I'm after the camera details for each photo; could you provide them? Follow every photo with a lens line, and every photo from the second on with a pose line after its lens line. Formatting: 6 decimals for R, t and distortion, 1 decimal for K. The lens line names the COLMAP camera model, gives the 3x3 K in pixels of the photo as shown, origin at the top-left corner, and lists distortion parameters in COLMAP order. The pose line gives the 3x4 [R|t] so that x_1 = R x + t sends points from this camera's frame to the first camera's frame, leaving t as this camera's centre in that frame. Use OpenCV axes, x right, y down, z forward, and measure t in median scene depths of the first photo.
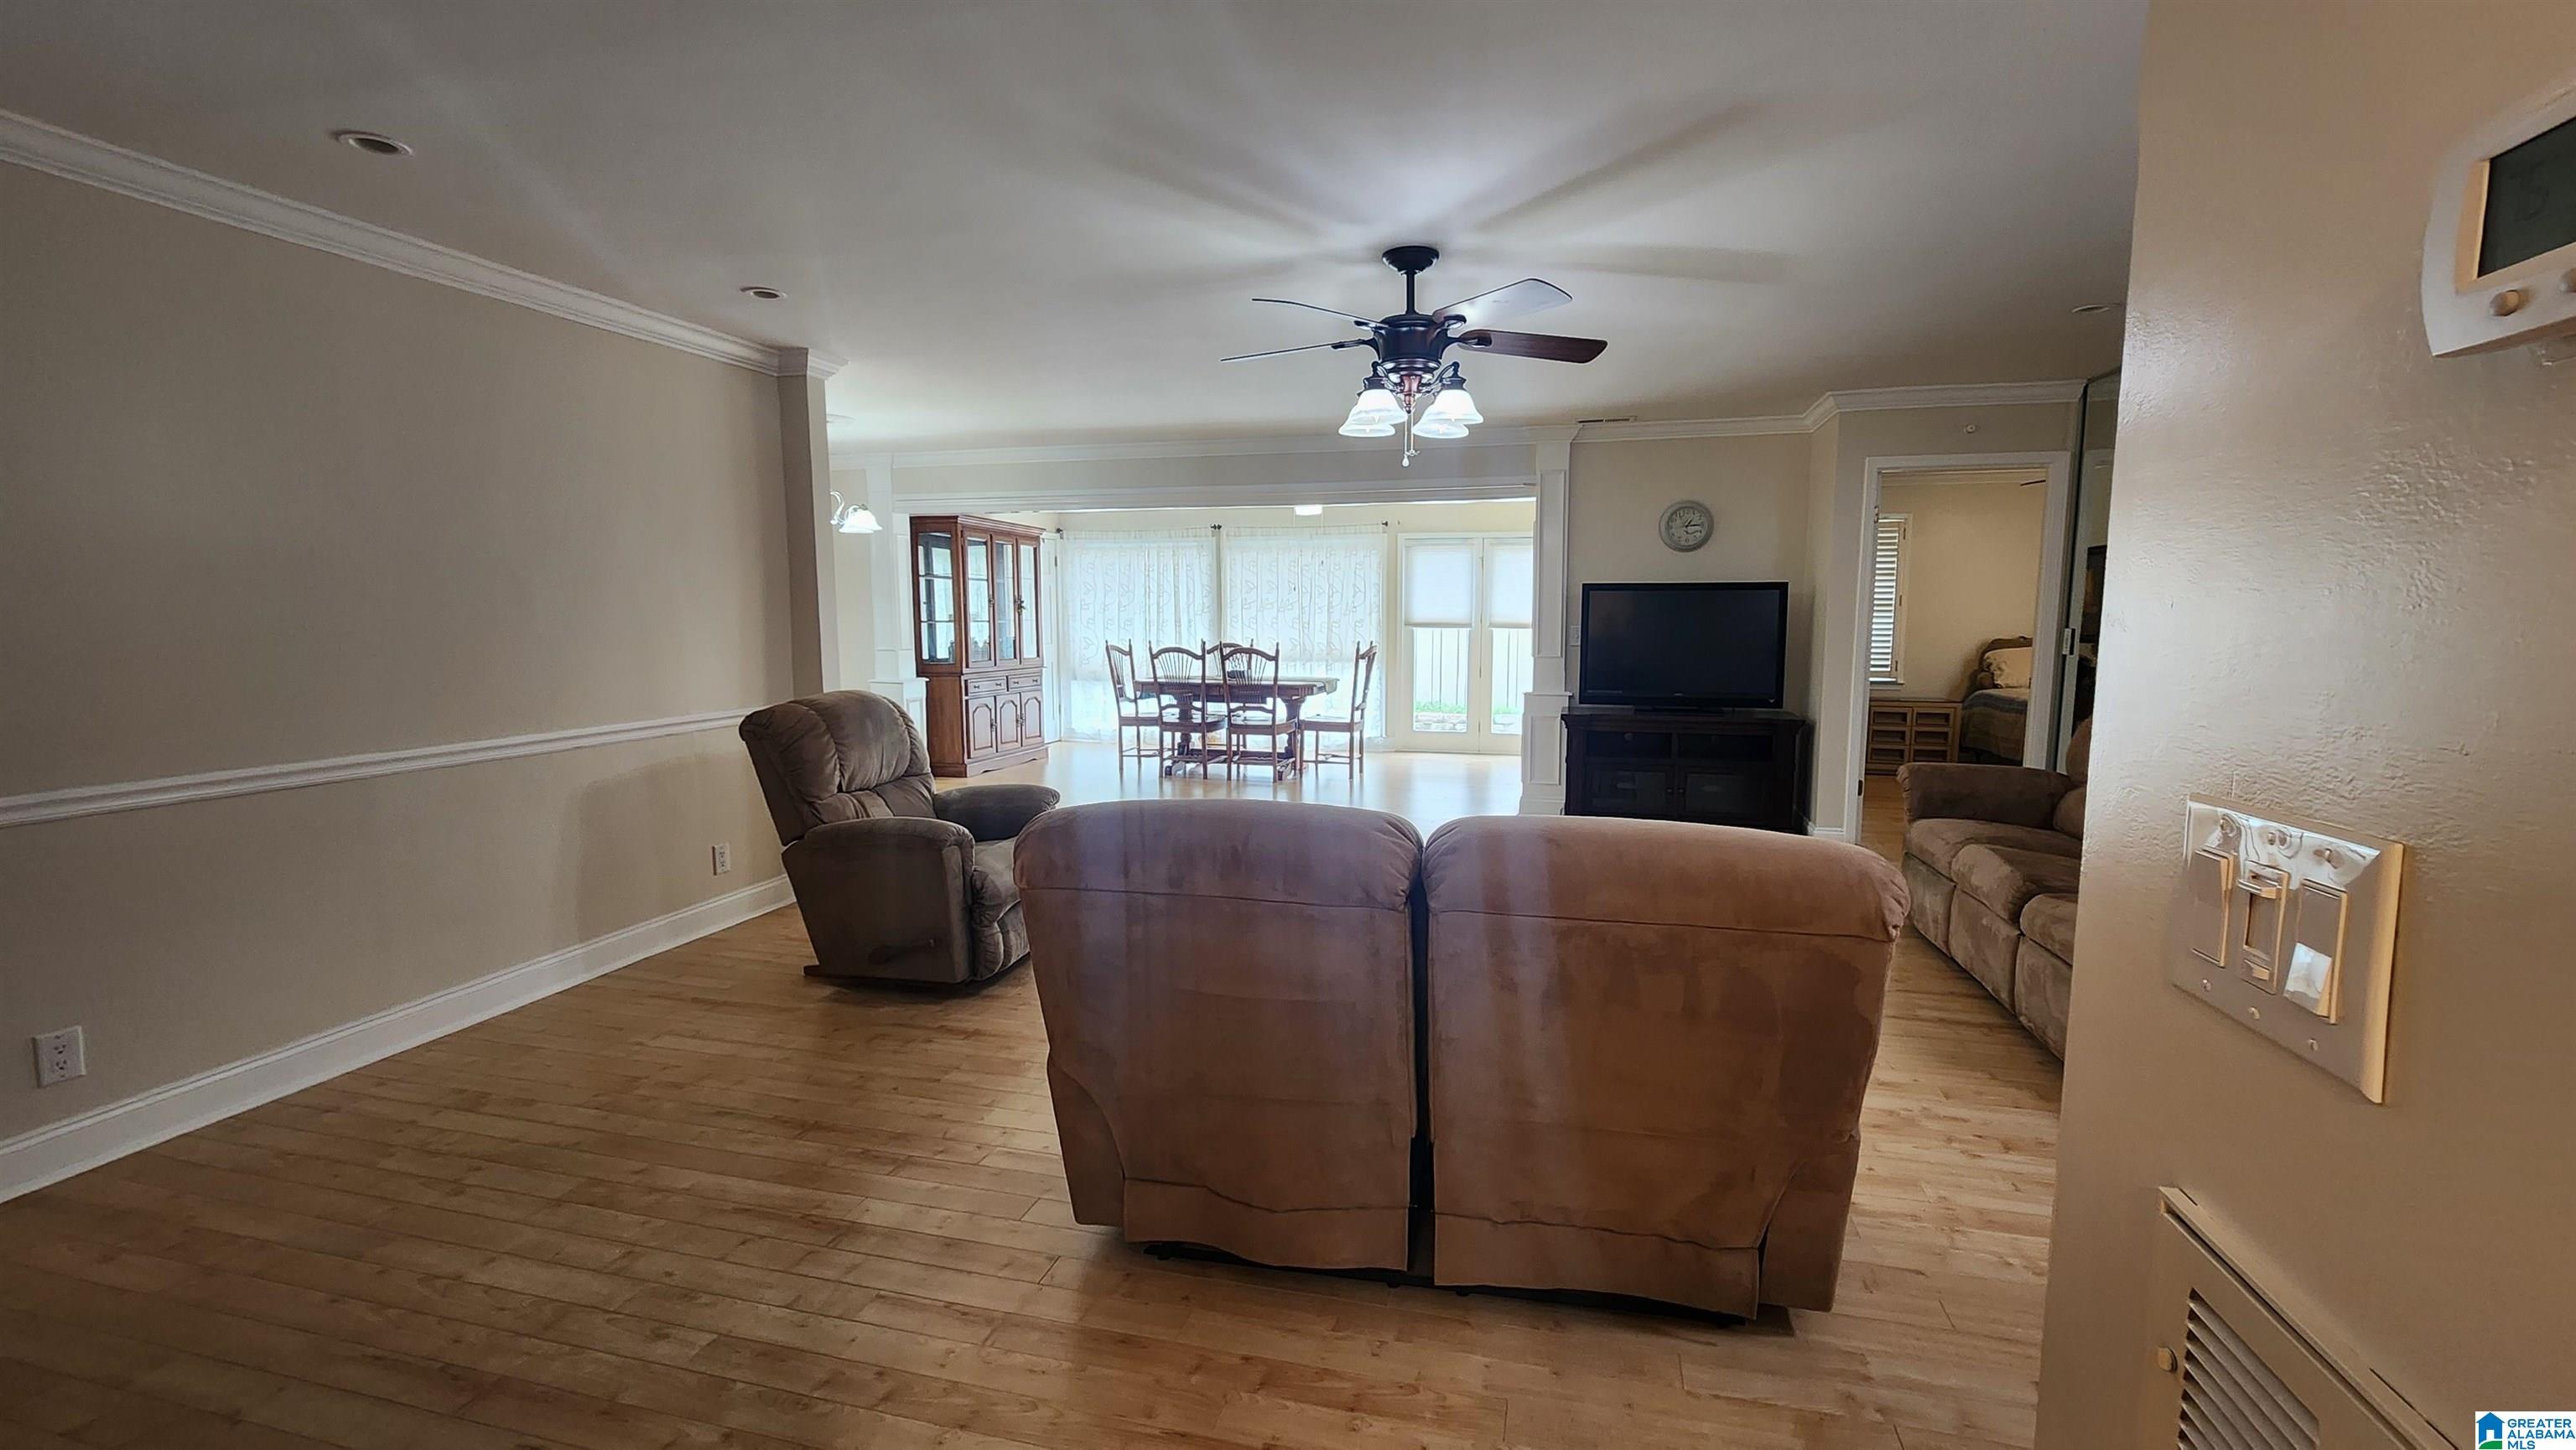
lens RADIAL K [[1064.6, 0, 1290.8], [0, 1064.6, 733.9], [0, 0, 1]] dist [-0.000536, 0.000032]
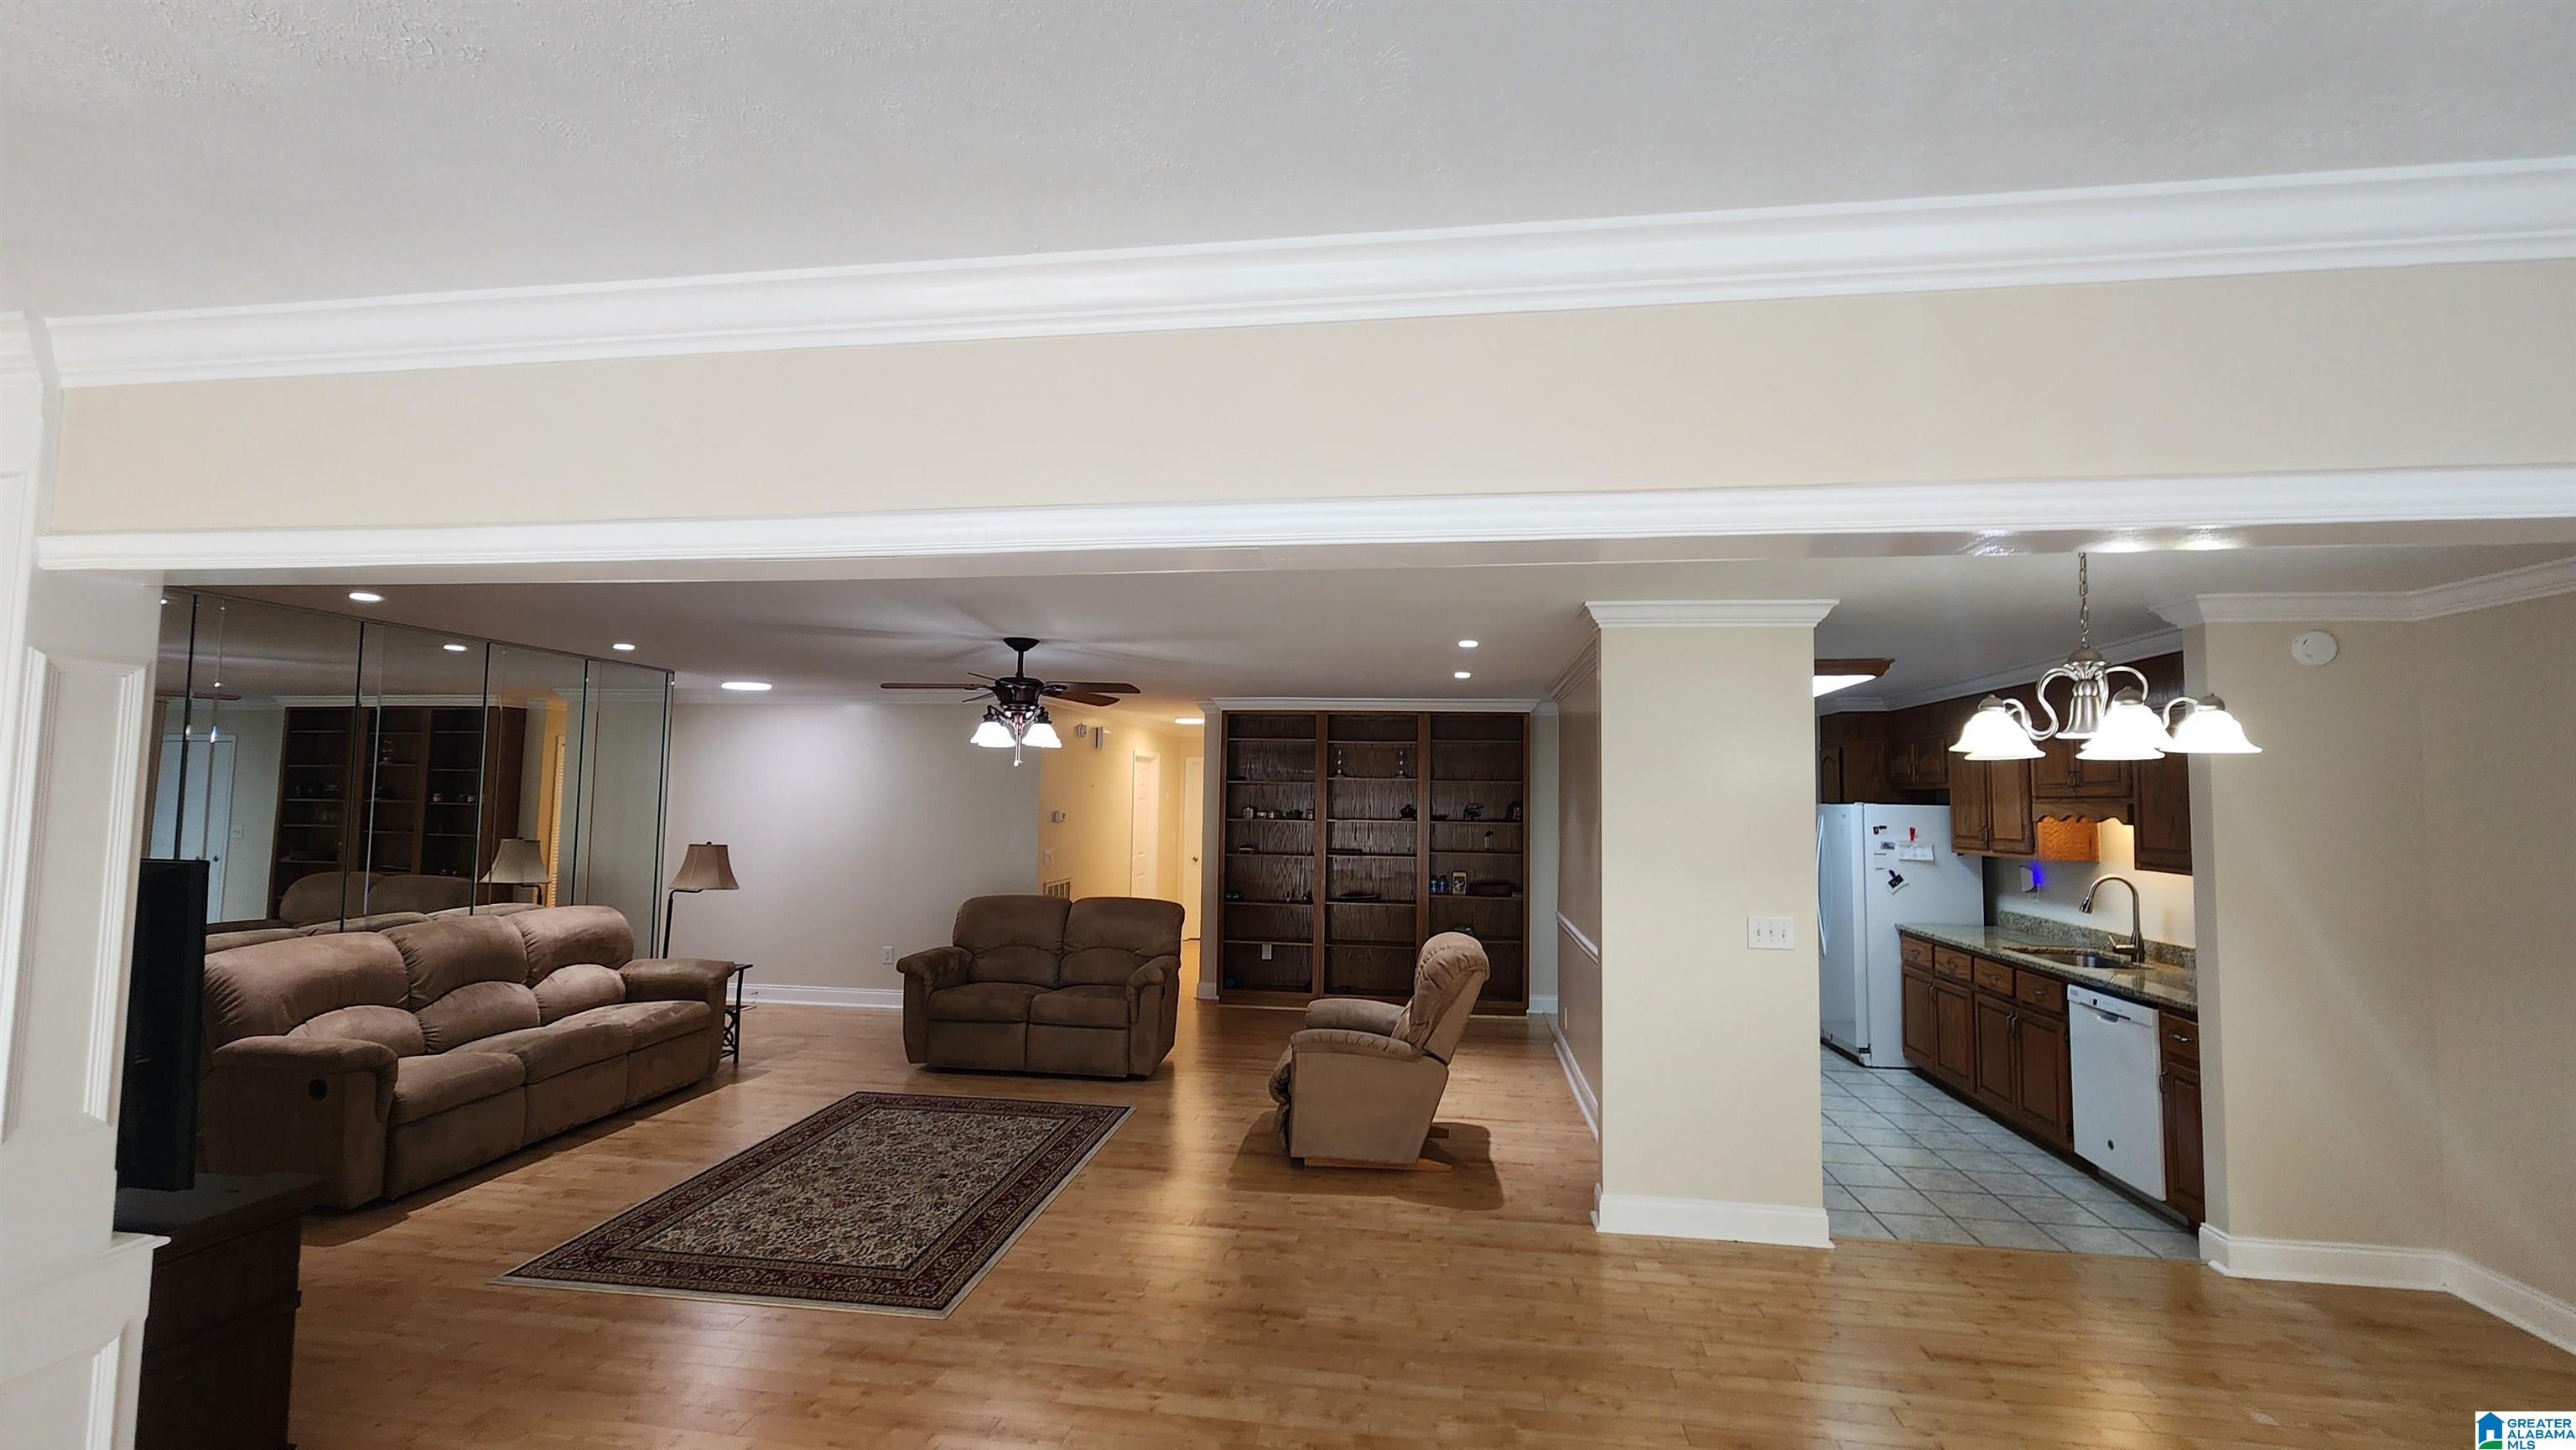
lens RADIAL K [[1064.6, 0, 1290.8], [0, 1064.6, 733.9], [0, 0, 1]] dist [-0.000536, 0.000032]
pose [[-0.993380, -0.019995, -0.113120, -0.044718], [-0.026606, 0.998006, 0.057236, -0.160974], [0.111750, 0.059867, -0.991931, 1.041614]]
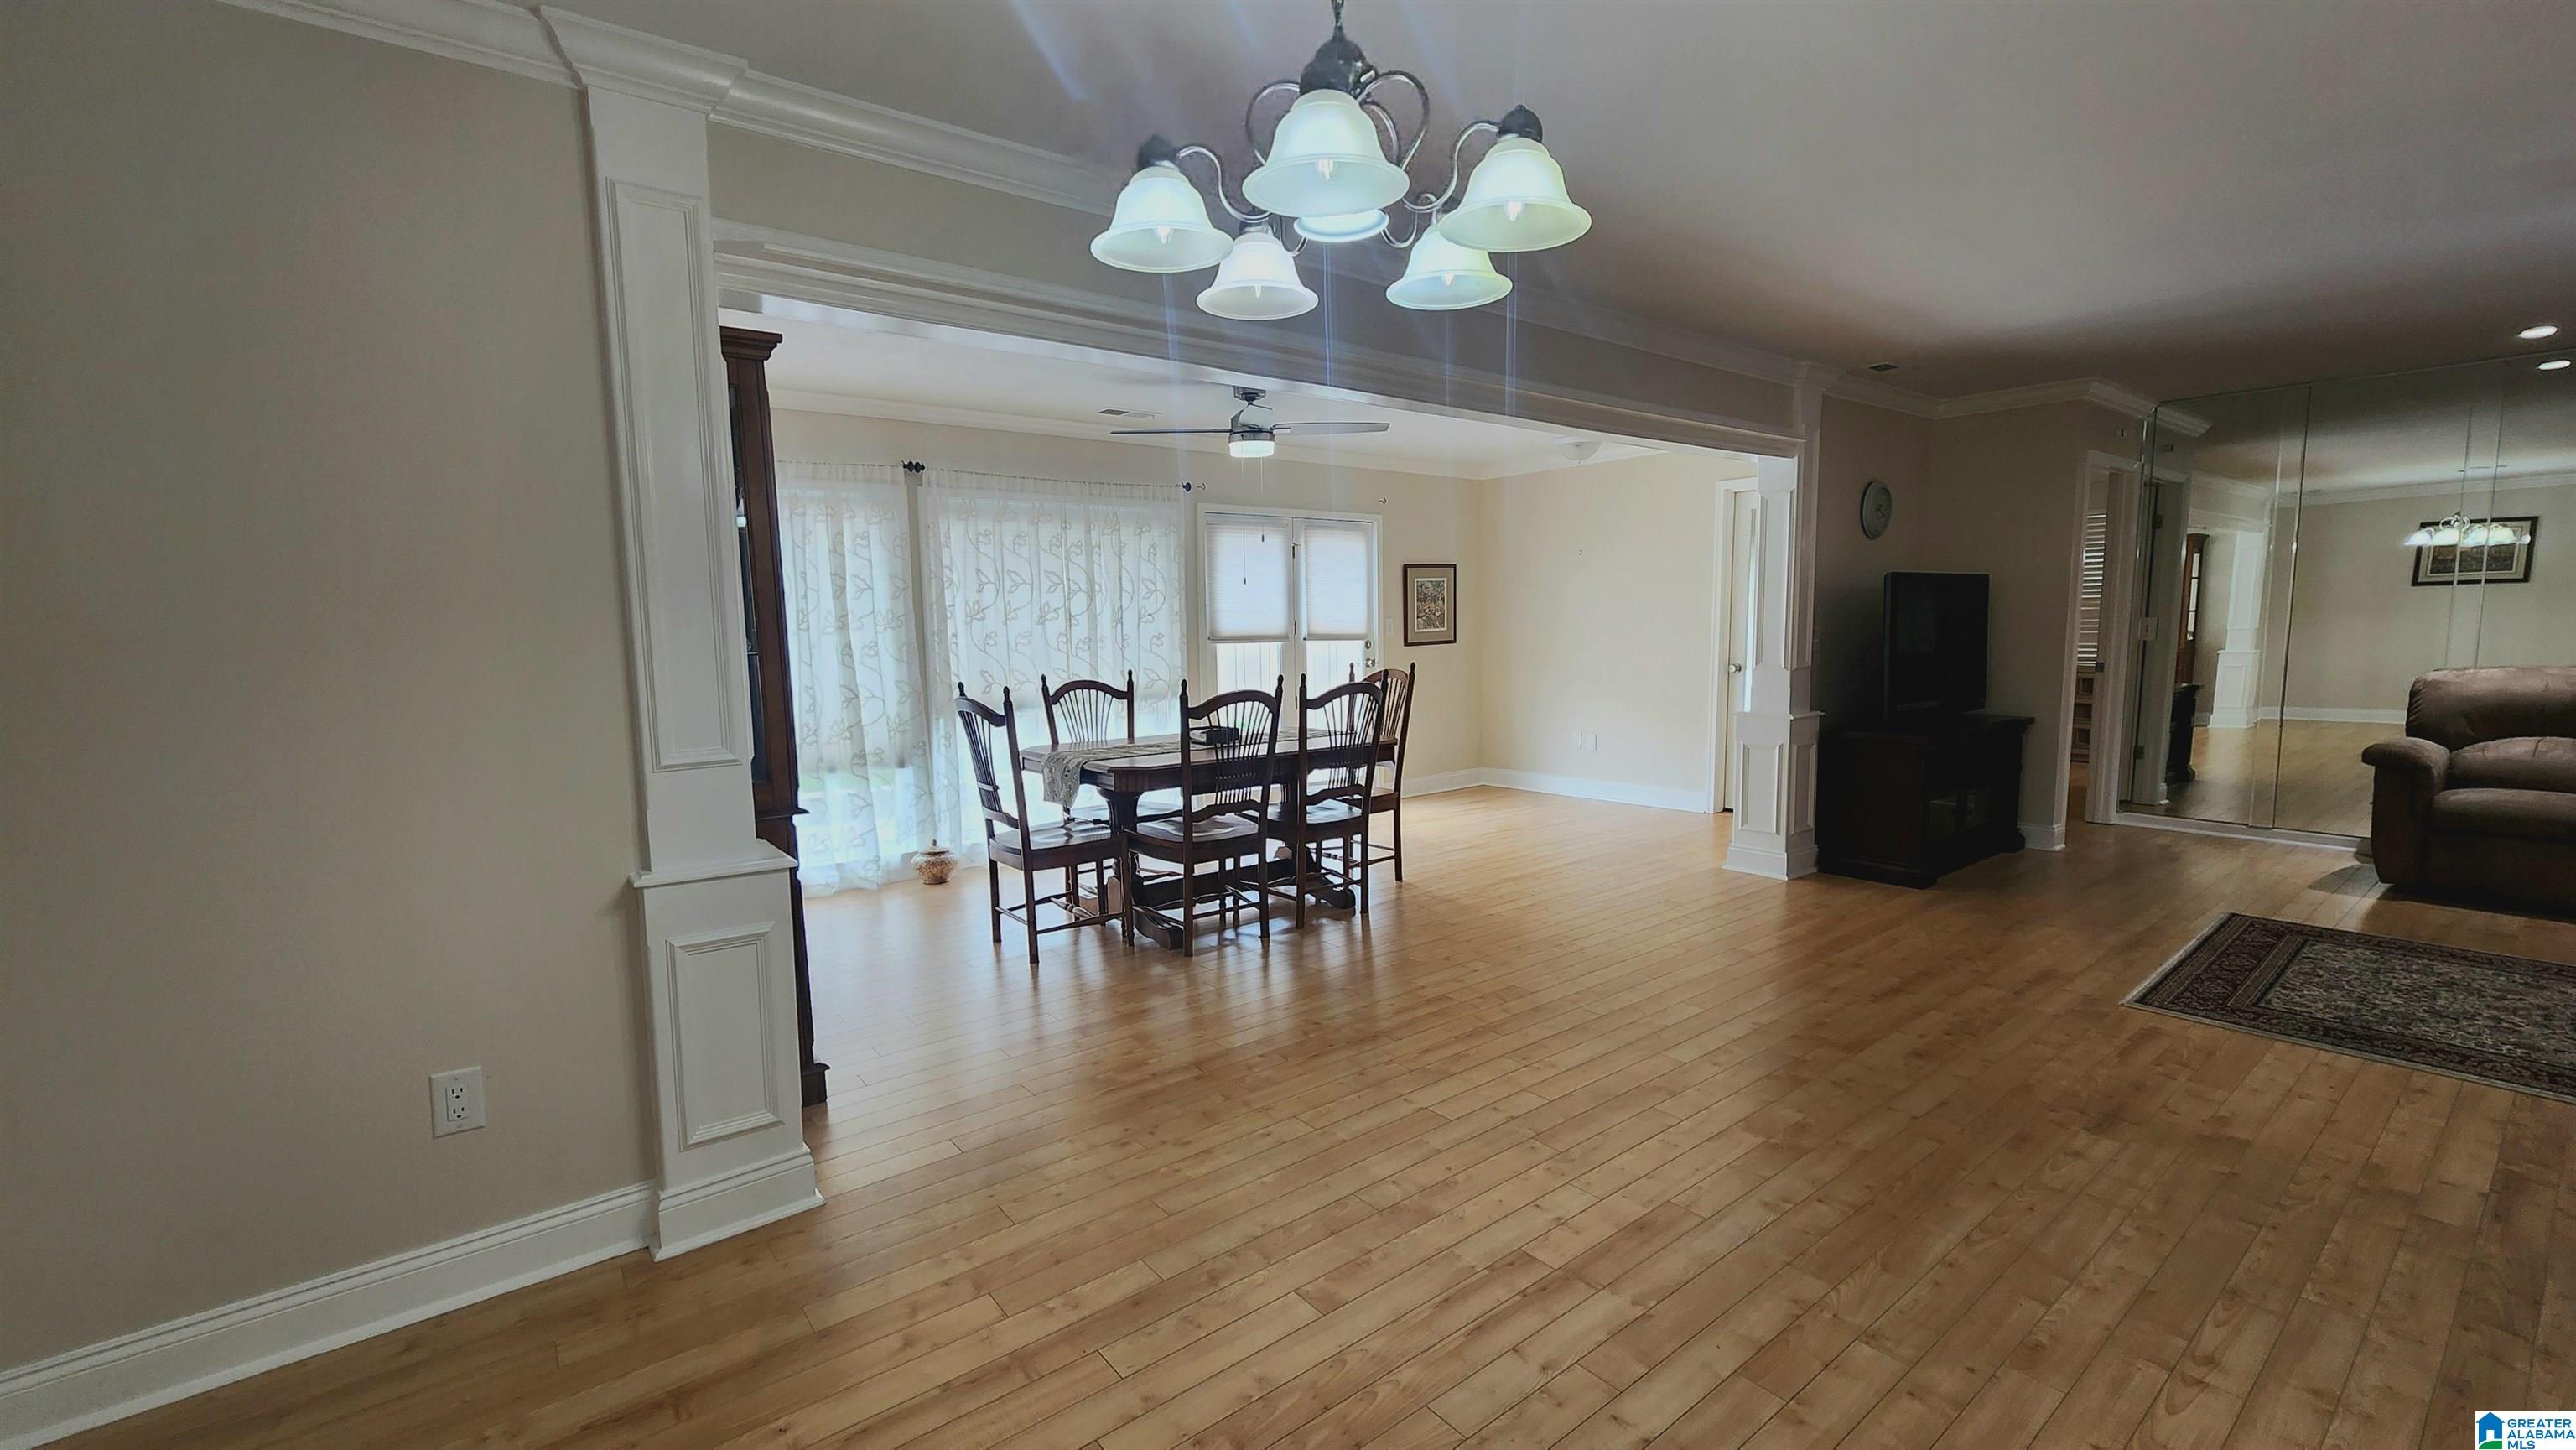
lens RADIAL K [[1064.6, 0, 1290.8], [0, 1064.6, 733.9], [0, 0, 1]] dist [-0.000536, 0.000032]
pose [[0.600327, -0.095130, 0.794076, -0.471795], [0.108071, 0.993443, 0.037312, -0.074057], [-0.792419, 0.063418, 0.606672, 0.651633]]
